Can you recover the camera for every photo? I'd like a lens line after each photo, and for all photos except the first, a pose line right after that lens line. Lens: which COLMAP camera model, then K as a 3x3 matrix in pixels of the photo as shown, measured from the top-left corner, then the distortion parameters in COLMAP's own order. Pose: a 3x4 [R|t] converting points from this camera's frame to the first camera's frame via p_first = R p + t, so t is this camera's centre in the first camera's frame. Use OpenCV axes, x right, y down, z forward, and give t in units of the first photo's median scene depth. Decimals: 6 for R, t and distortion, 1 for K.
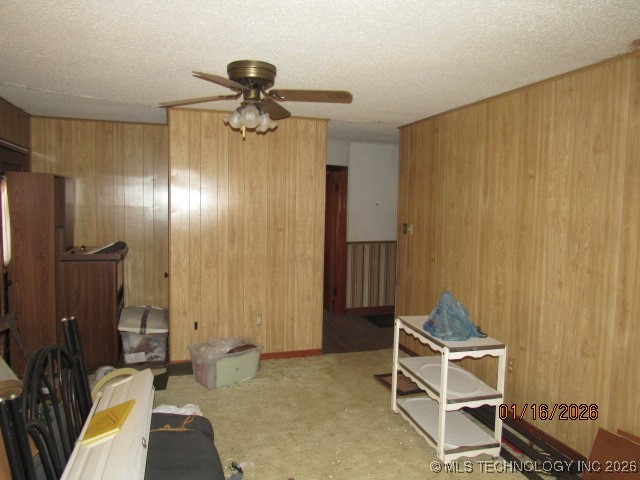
lens RADIAL K [[462.9, 0, 320.0], [0, 462.9, 240.0], [0, 0, 1]] dist [-0.003005, 0.002715]
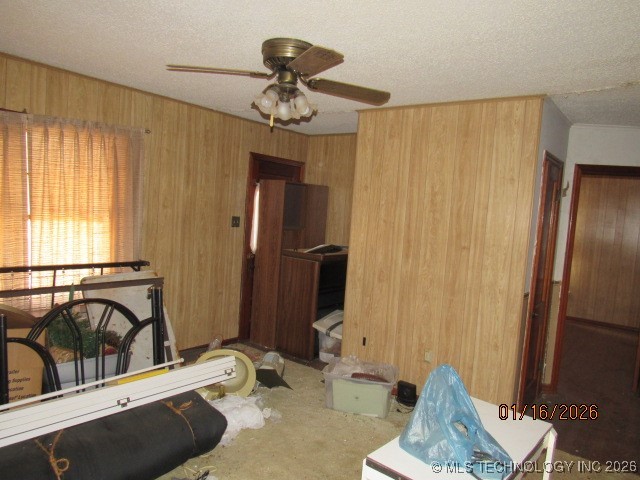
lens RADIAL K [[464.8, 0, 321.0], [0, 464.8, 243.2], [0, 0, 1]] dist [-0.015095, 0.001583]
pose [[0.579521, 0.084386, -0.810577, 0.410823], [-0.122925, 0.992296, 0.015419, -0.013038], [0.805633, 0.090704, 0.585430, 0.361817]]
